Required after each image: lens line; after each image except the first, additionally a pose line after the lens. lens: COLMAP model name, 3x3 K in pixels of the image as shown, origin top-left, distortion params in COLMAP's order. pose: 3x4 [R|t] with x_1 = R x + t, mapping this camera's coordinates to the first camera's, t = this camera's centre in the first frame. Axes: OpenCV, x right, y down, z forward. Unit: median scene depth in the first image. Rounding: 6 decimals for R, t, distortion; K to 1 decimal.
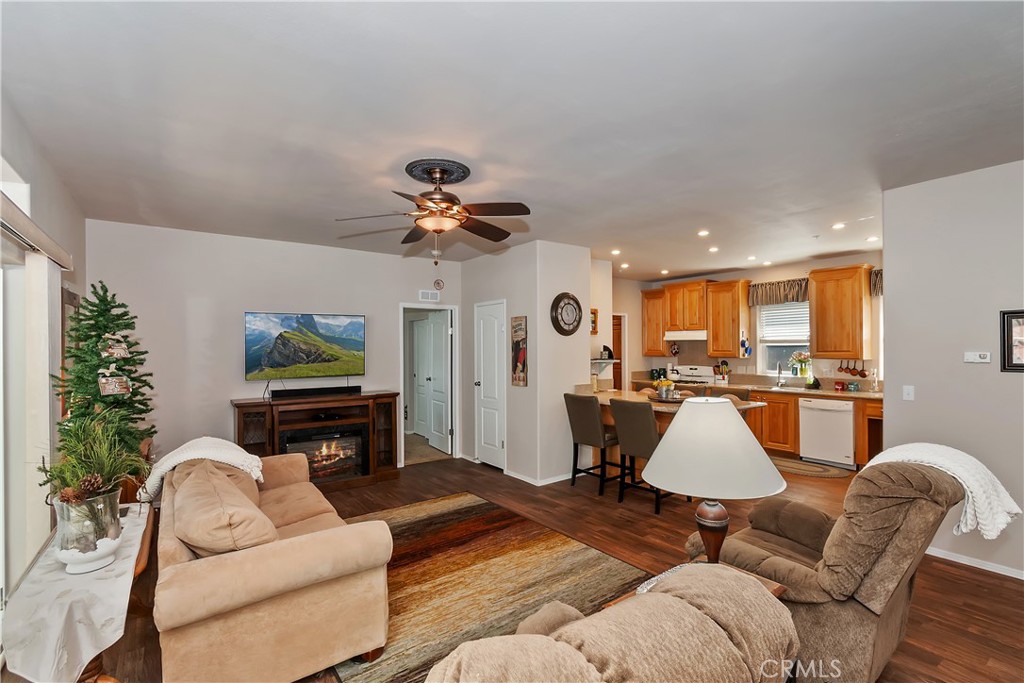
lens RADIAL K [[465.0, 0, 520.0], [0, 465.0, 348.6], [0, 0, 1]] dist [-0.001016, -0.000401]
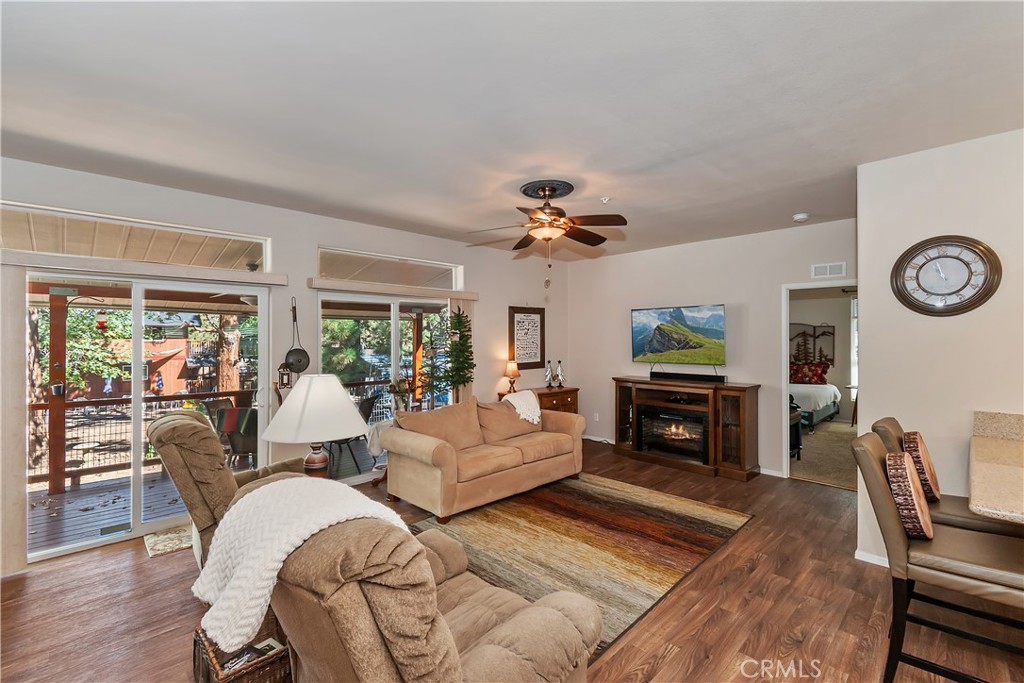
lens RADIAL K [[465.0, 0, 517.6], [0, 465.0, 340.7], [0, 0, 1]] dist [-0.001016, -0.000401]
pose [[0.119049, 0.009949, -0.992839, 0.667663], [-0.003742, 0.999947, 0.009571, -0.002849], [0.992881, 0.002576, 0.119079, 0.520300]]
